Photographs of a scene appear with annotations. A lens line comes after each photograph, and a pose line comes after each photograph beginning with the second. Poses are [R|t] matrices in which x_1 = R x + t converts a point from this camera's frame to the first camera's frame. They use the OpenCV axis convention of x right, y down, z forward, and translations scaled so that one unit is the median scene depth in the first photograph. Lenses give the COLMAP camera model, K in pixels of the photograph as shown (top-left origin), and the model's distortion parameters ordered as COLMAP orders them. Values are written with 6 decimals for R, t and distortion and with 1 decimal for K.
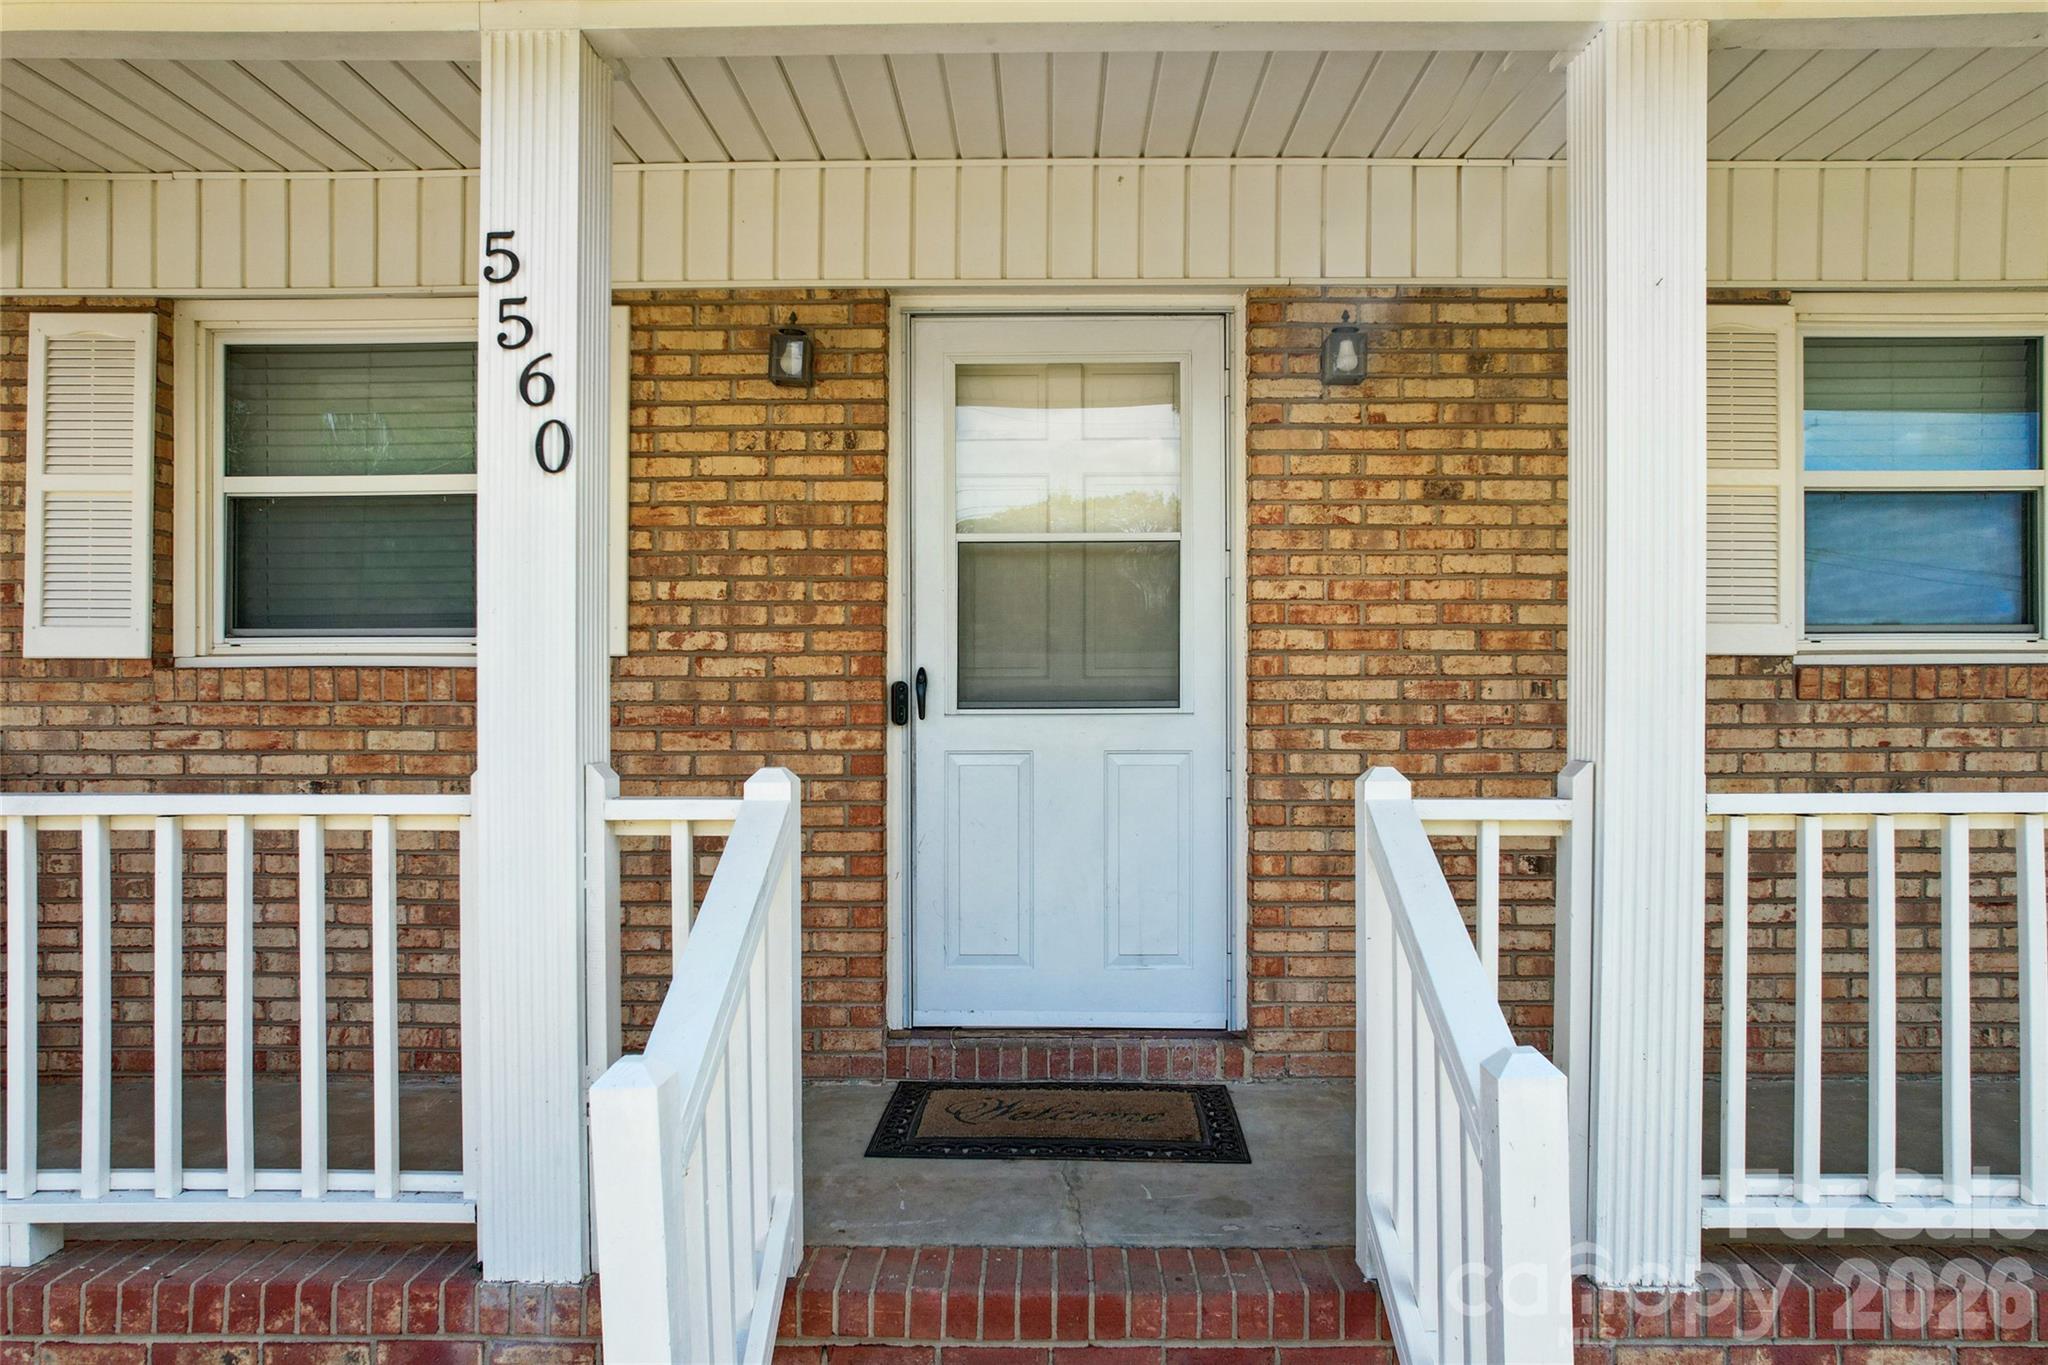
lens RADIAL K [[1270.4, 0, 1034.3], [0, 1270.4, 731.5], [0, 0, 1]] dist [-0.006864, 0.000184]
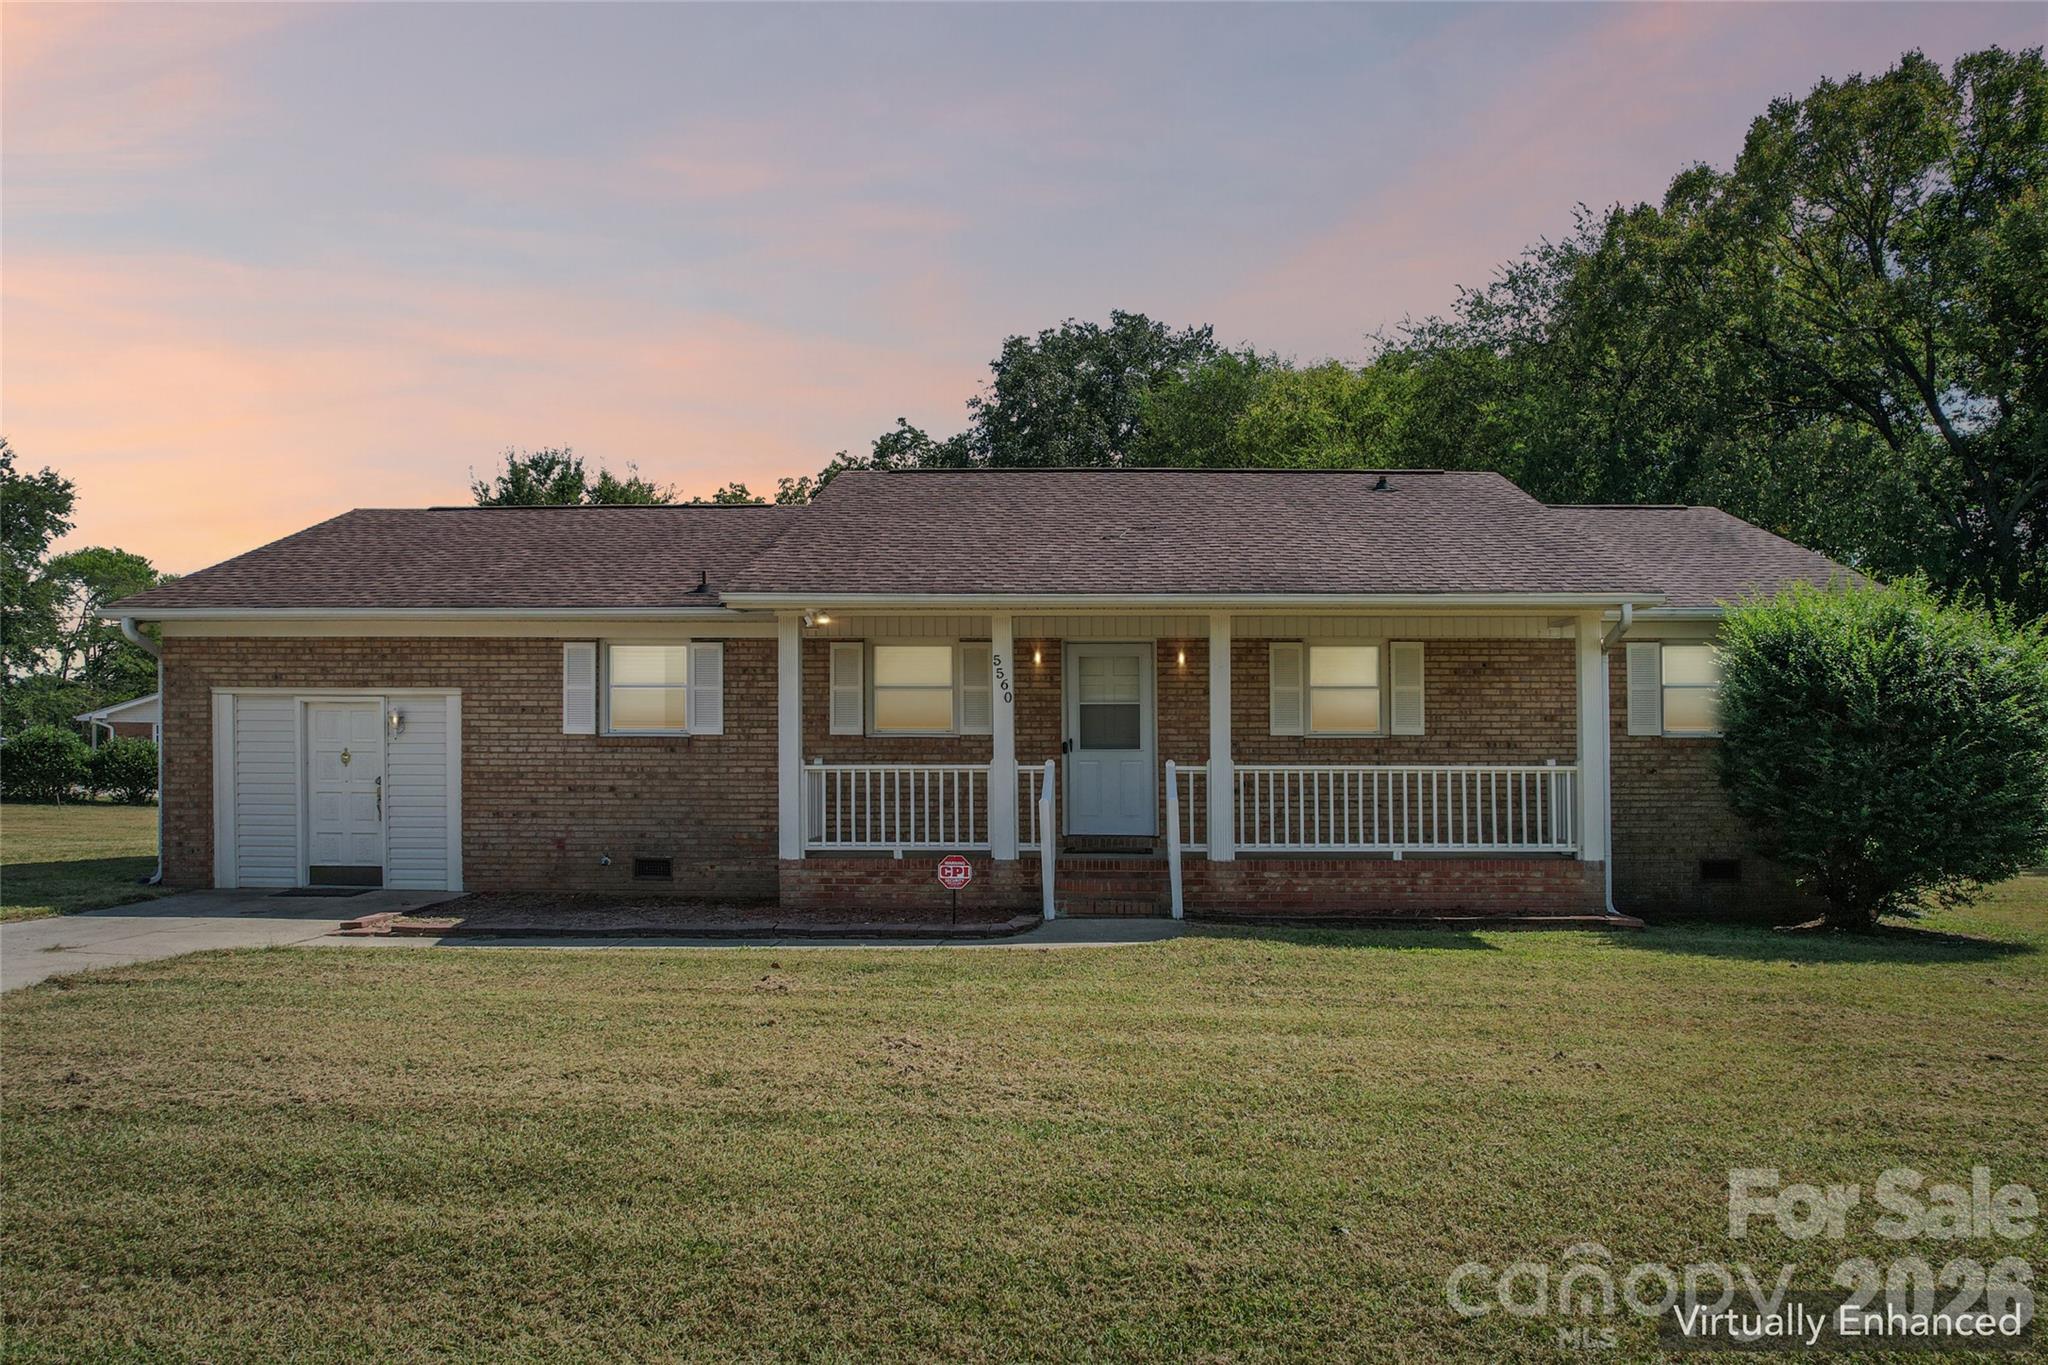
lens RADIAL K [[1313.8, 0, 1036.0], [0, 1313.8, 737.5], [0, 0, 1]] dist [-0.023505, -0.000012]
pose [[0.999438, 0.003859, -0.033307, -0.062039], [-0.005149, 0.999237, -0.038709, 0.098936], [0.033132, 0.038859, 0.998695, -2.909435]]
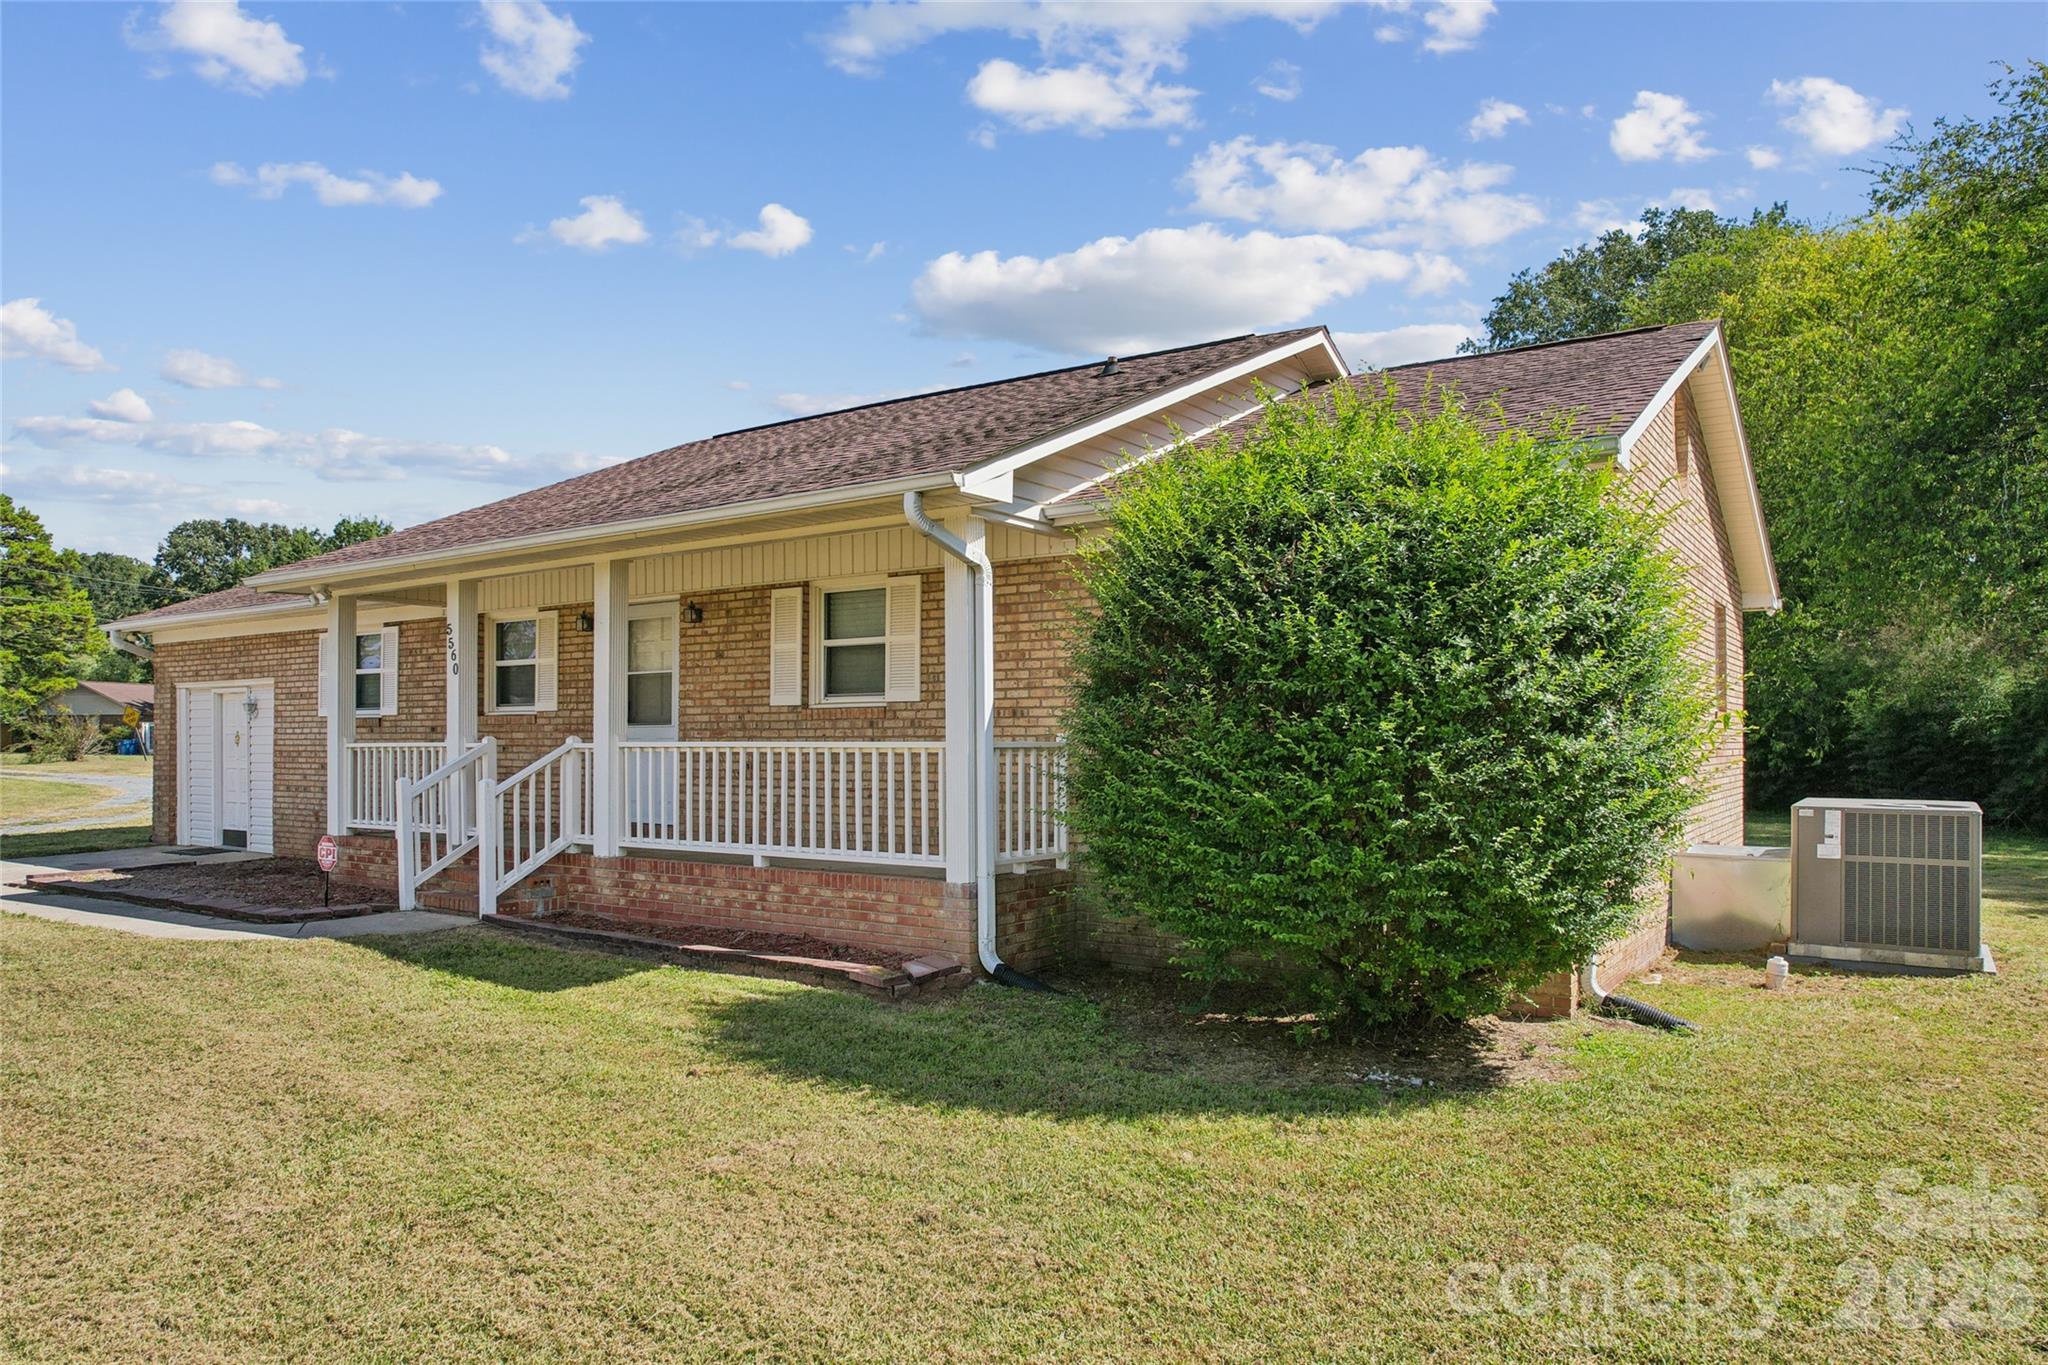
lens RADIAL K [[1270.4, 0, 1034.3], [0, 1270.4, 731.5], [0, 0, 1]] dist [-0.006864, 0.000184]
pose [[0.820247, -0.003671, -0.571997, 2.763039], [-0.014576, 0.999521, -0.027317, 0.074332], [0.571823, 0.030744, 0.819801, -1.121380]]
